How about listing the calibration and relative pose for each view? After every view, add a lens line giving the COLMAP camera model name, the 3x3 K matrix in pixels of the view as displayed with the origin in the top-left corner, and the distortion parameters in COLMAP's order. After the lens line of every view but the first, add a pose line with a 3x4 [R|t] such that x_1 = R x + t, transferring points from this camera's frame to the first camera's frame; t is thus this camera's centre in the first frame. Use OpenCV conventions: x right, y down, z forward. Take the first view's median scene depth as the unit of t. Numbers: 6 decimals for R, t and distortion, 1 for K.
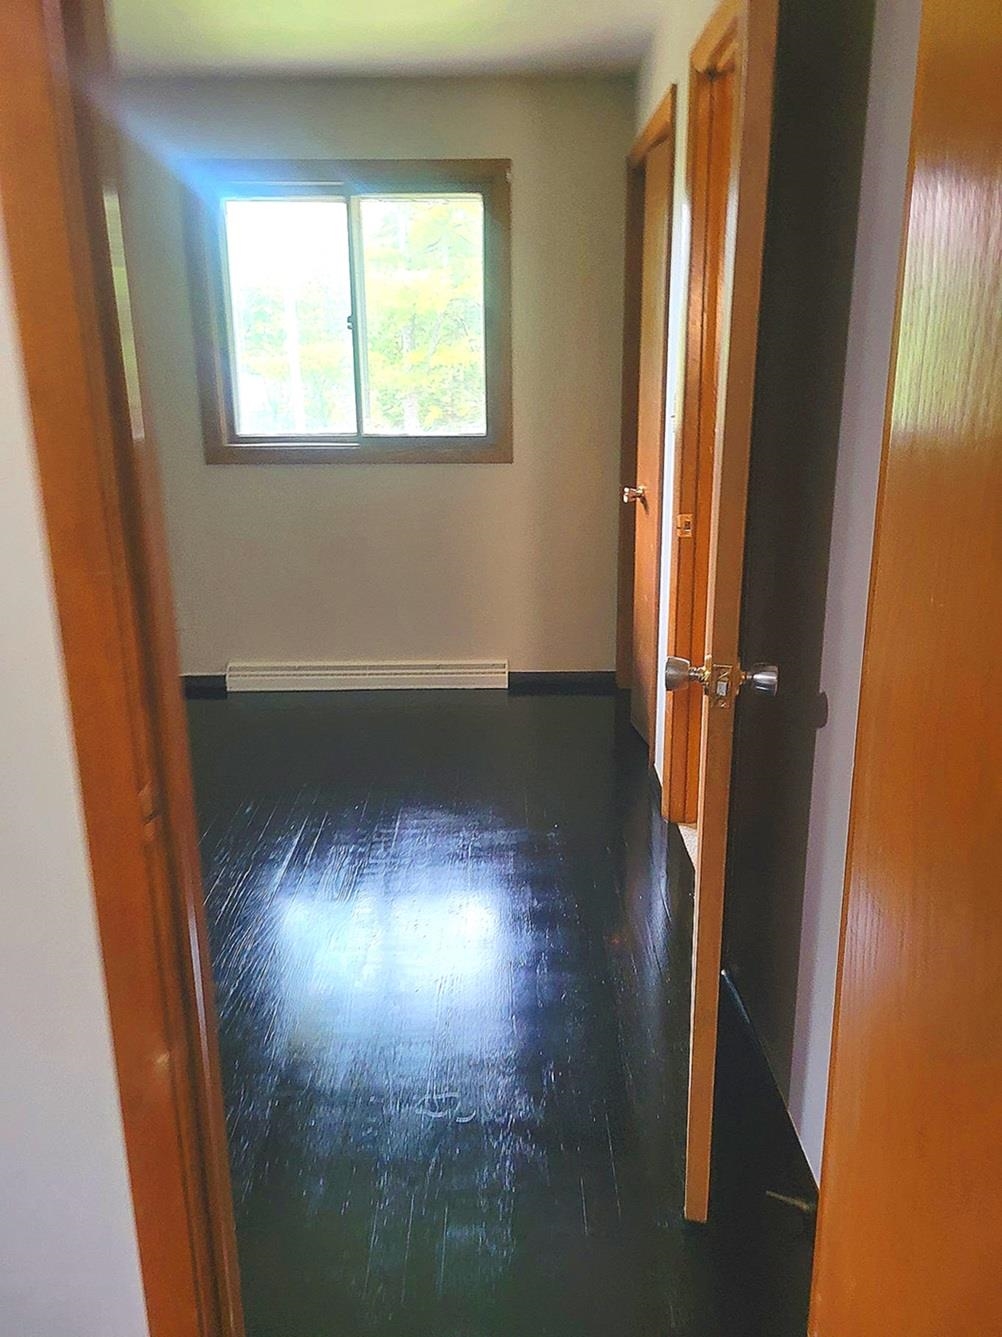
lens RADIAL K [[979.6, 0, 501.0], [0, 979.6, 668.5], [0, 0, 1]] dist [0.035627, -0.006178]
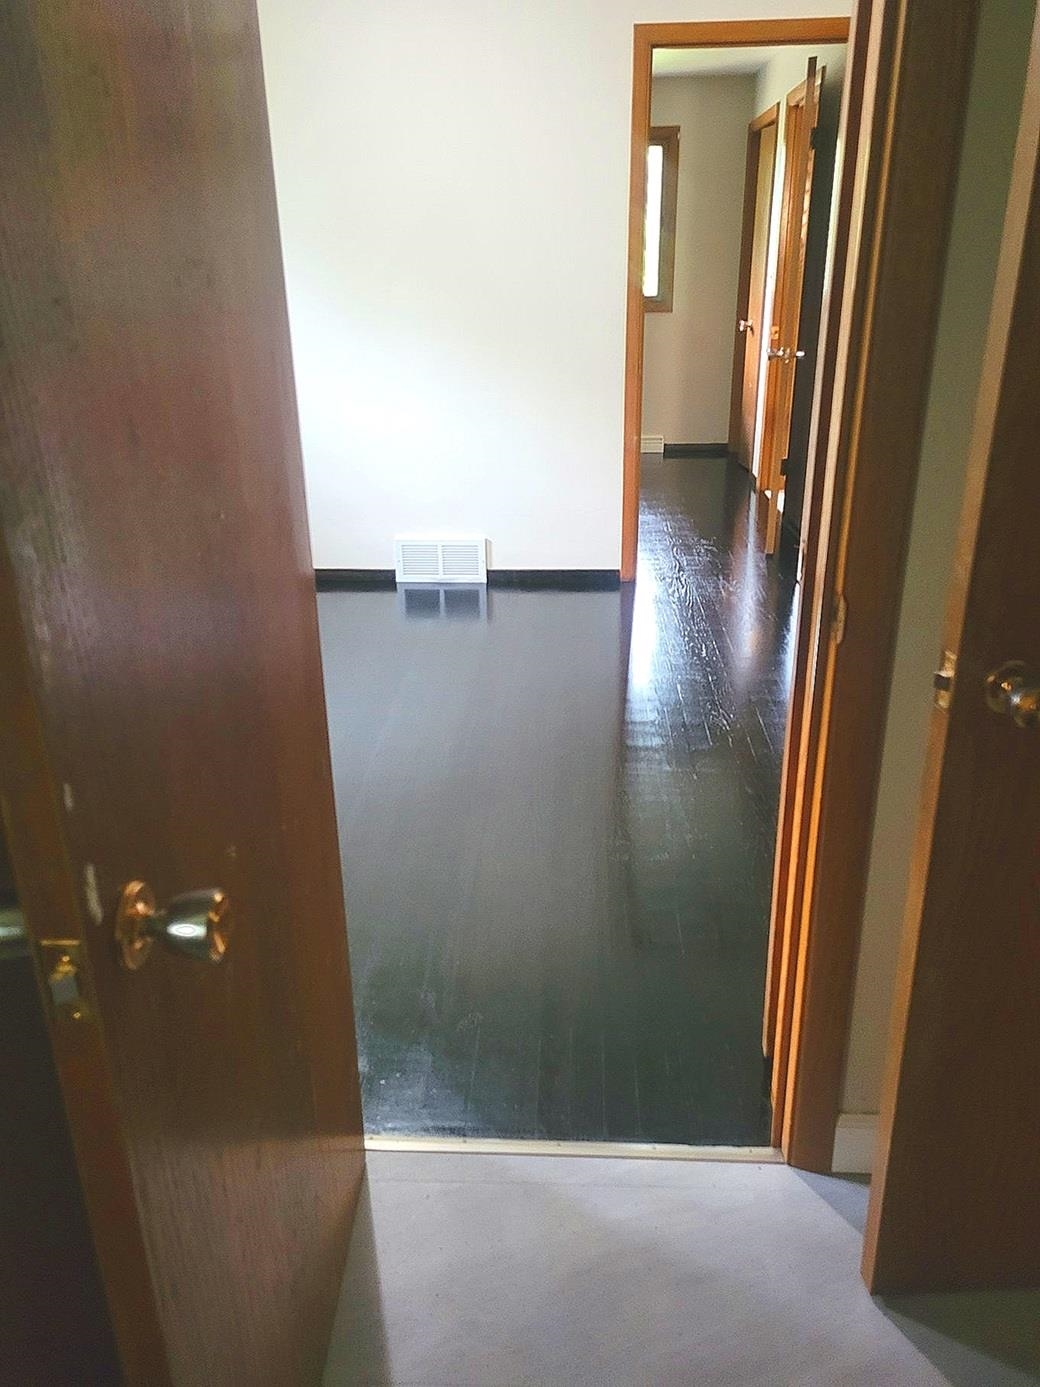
lens RADIAL K [[1016.2, 0, 520.0], [0, 1016.2, 693.5], [0, 0, 1]] dist [0.035627, -0.006178]
pose [[0.998771, 0.018285, -0.046066, -0.181073], [-0.013372, 0.994404, 0.104798, 0.303967], [0.047725, -0.104053, 0.993426, -0.956995]]
